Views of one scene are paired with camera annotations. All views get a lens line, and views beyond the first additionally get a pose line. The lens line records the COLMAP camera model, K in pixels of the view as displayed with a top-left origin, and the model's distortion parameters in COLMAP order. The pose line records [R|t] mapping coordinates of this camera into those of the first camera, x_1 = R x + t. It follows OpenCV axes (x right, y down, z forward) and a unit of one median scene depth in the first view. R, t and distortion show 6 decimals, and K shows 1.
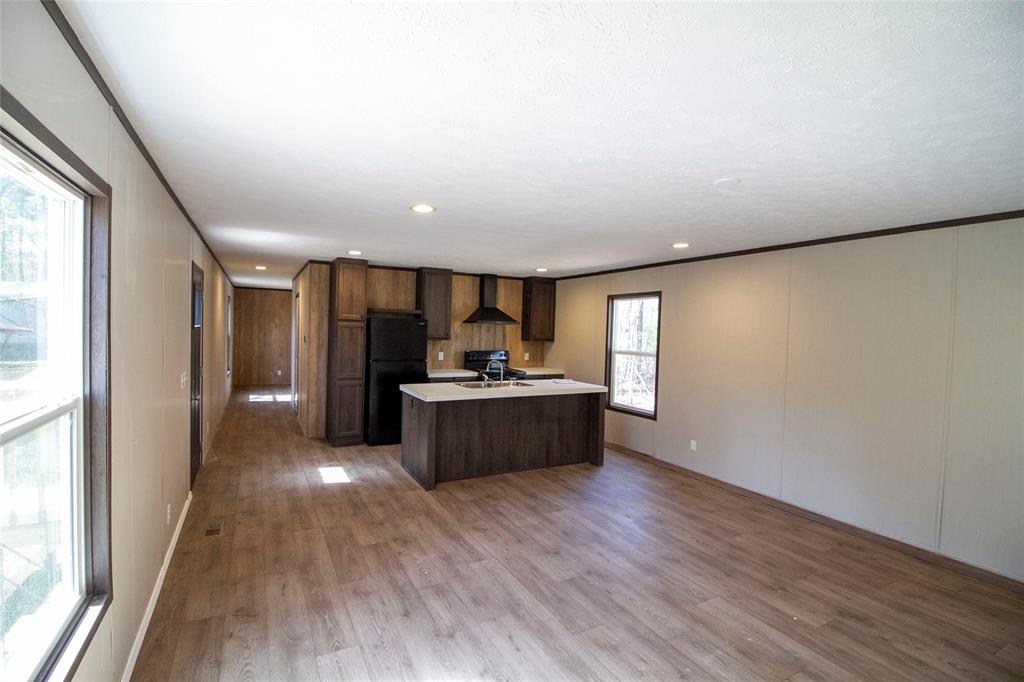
lens RADIAL K [[486.7, 0, 531.0], [0, 486.7, 342.7], [0, 0, 1]] dist [-0.000319, -0.011587]
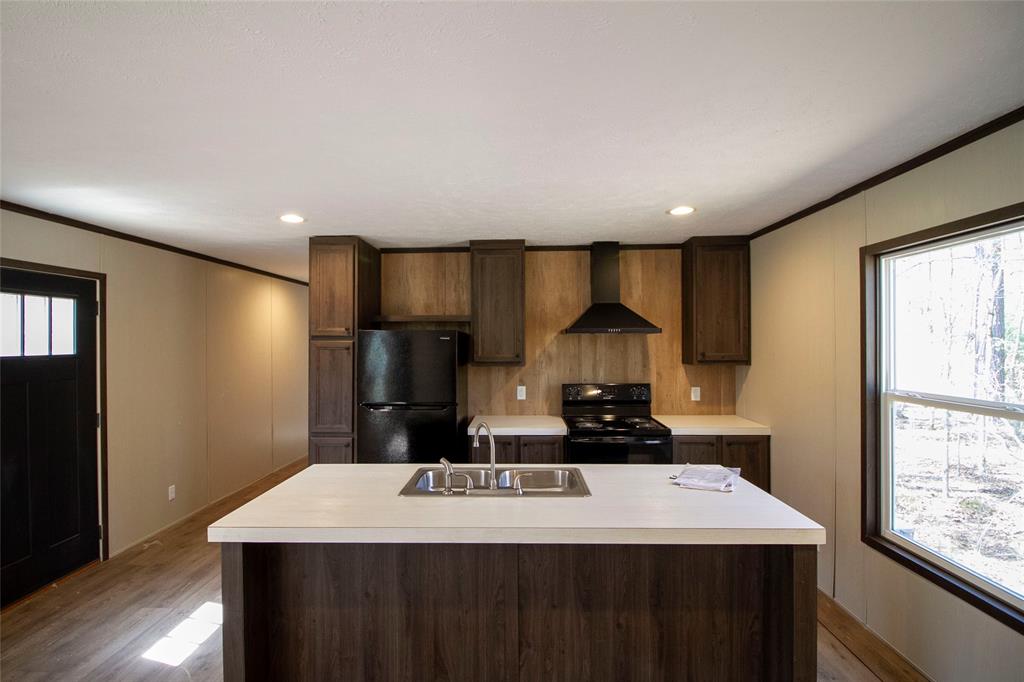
lens RADIAL K [[500.8, 0, 512.0], [0, 500.8, 341.0], [0, 0, 1]] dist [0.000253, -0.013015]
pose [[0.843861, -0.031669, -0.535626, 0.170130], [0.013958, 0.999214, -0.037089, -0.016625], [0.536380, 0.023821, 0.843641, 0.659796]]
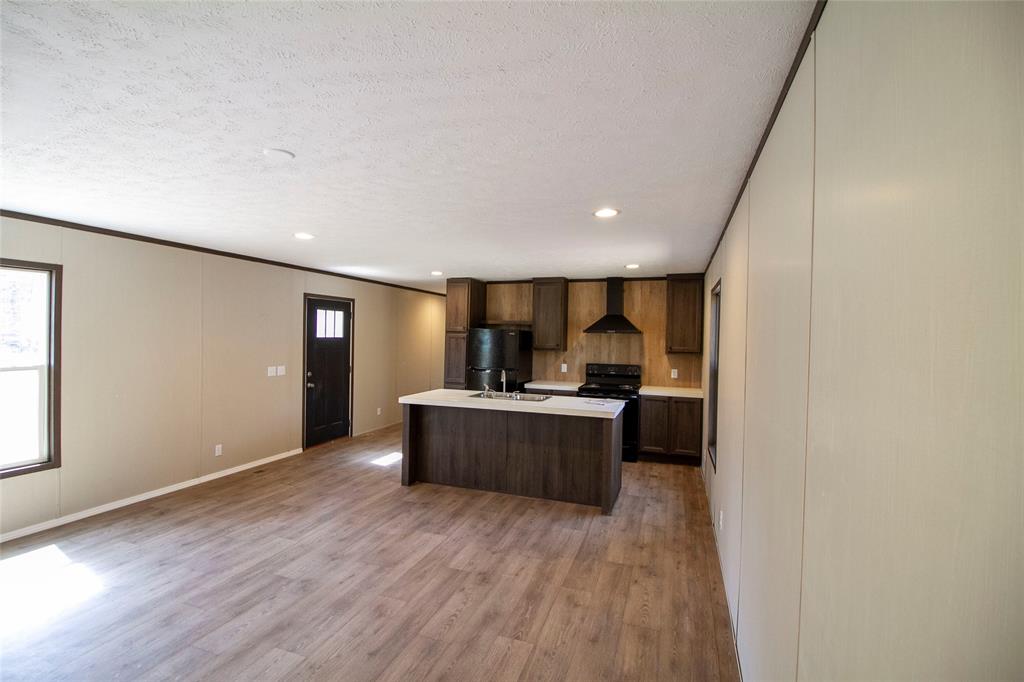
lens RADIAL K [[500.8, 0, 512.0], [0, 500.8, 341.0], [0, 0, 1]] dist [0.000253, -0.013015]
pose [[0.639199, -0.006868, -0.769011, 0.683097], [-0.023709, 0.999309, -0.028631, 0.006628], [0.768676, 0.036533, 0.638594, 0.390368]]
